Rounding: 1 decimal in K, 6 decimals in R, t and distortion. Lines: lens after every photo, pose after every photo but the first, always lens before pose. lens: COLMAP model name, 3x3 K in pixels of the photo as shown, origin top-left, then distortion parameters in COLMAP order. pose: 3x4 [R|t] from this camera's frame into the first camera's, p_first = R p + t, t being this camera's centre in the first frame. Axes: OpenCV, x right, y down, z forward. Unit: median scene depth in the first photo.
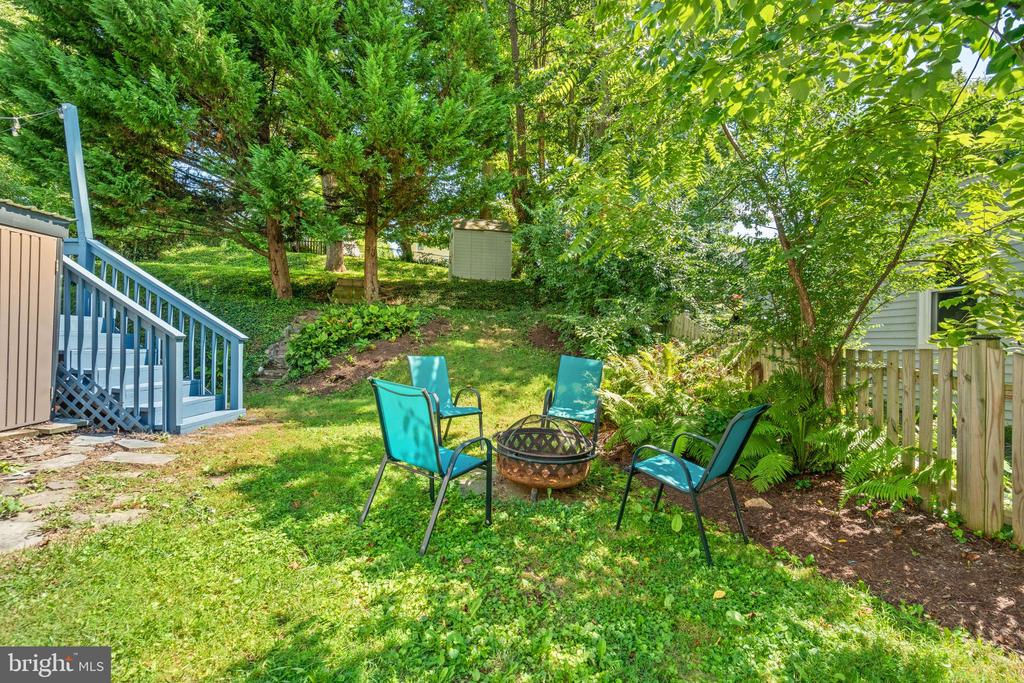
lens RADIAL K [[467.0, 0, 513.1], [0, 467.0, 342.7], [0, 0, 1]] dist [-0.008756, 0.002559]
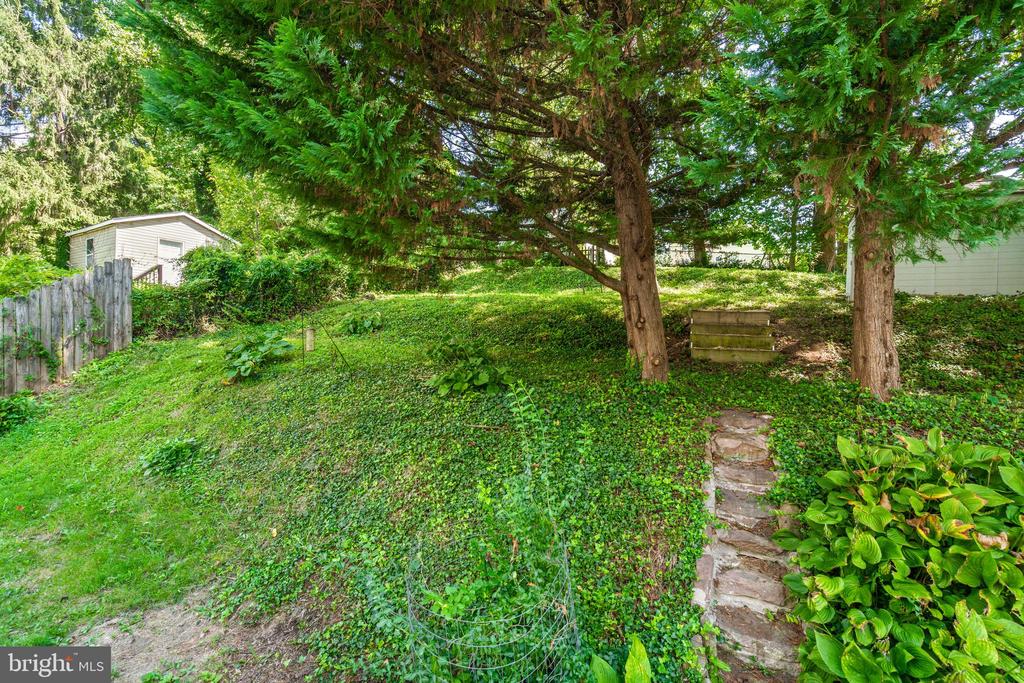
lens RADIAL K [[467.0, 0, 511.3], [0, 467.0, 341.6], [0, 0, 1]] dist [-0.008756, 0.002559]
pose [[0.881012, 0.002701, -0.473087, -0.398682], [-0.005315, 0.999977, -0.004189, -0.129633], [0.473065, 0.006205, 0.881006, 0.519910]]
